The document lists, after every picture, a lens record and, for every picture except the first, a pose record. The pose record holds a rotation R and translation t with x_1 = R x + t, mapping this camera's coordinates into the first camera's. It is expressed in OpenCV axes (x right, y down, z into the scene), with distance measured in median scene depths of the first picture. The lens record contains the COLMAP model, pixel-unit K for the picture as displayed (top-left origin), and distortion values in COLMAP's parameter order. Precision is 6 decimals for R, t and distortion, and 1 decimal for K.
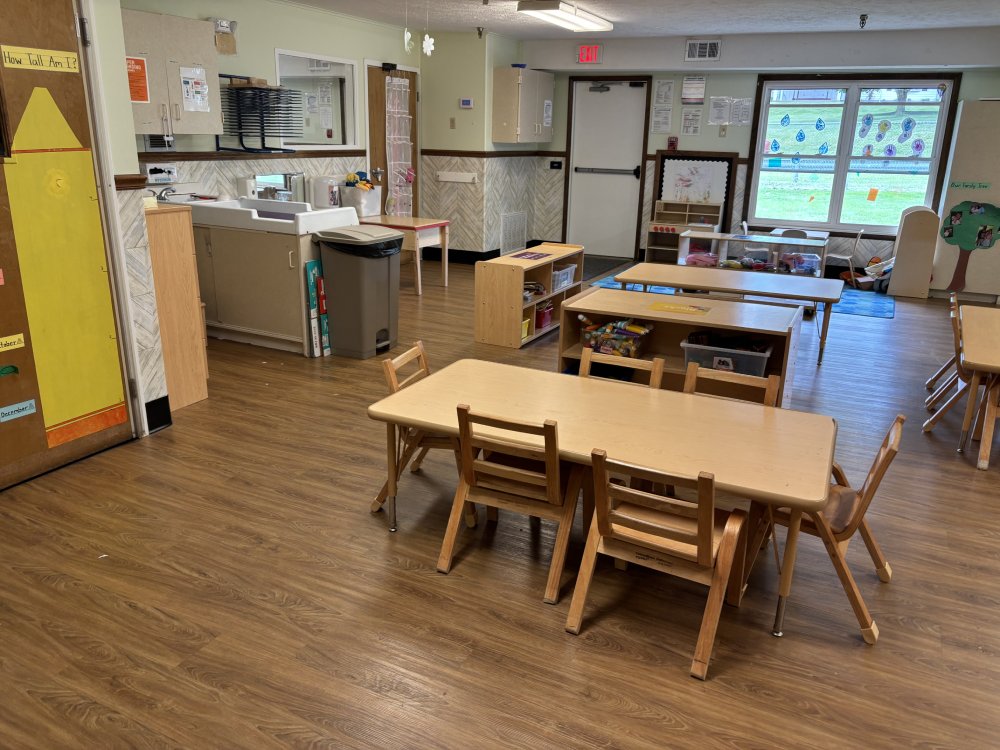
lens RADIAL K [[758.1, 0, 504.2], [0, 758.1, 374.6], [0, 0, 1]] dist [-0.006002, -0.002873]
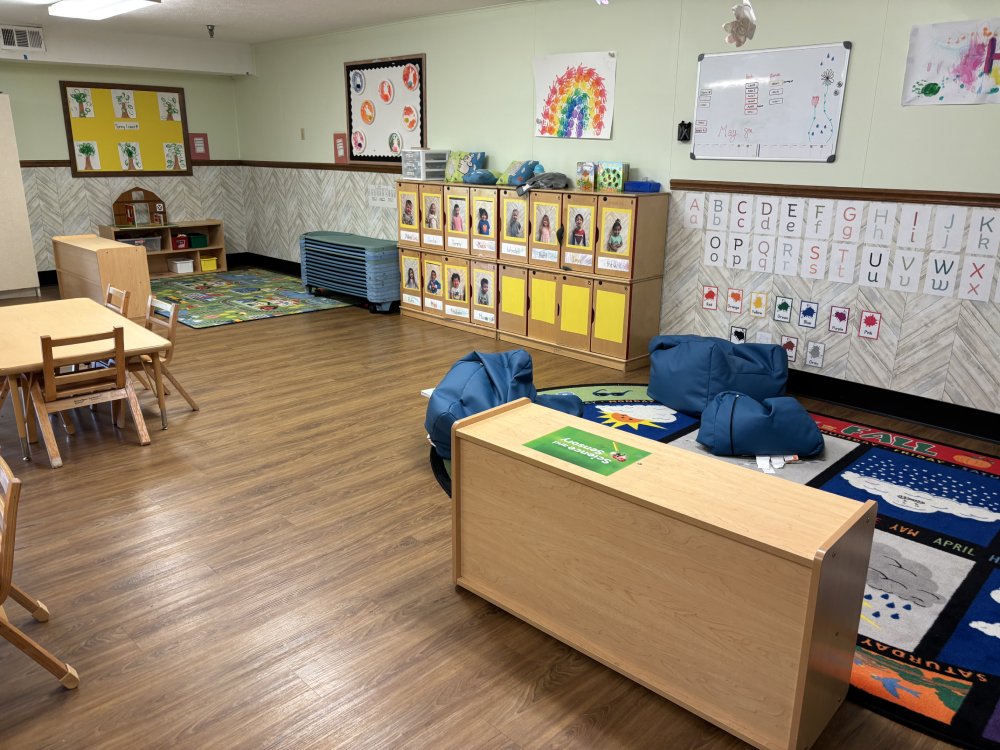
lens RADIAL K [[758.1, 0, 504.0], [0, 758.1, 370.7], [0, 0, 1]] dist [-0.006002, -0.002873]
pose [[0.297919, -0.270003, 0.915610, -0.403310], [0.264673, 0.944924, 0.192529, -0.188391], [-0.917166, 0.184979, 0.352973, 0.585741]]
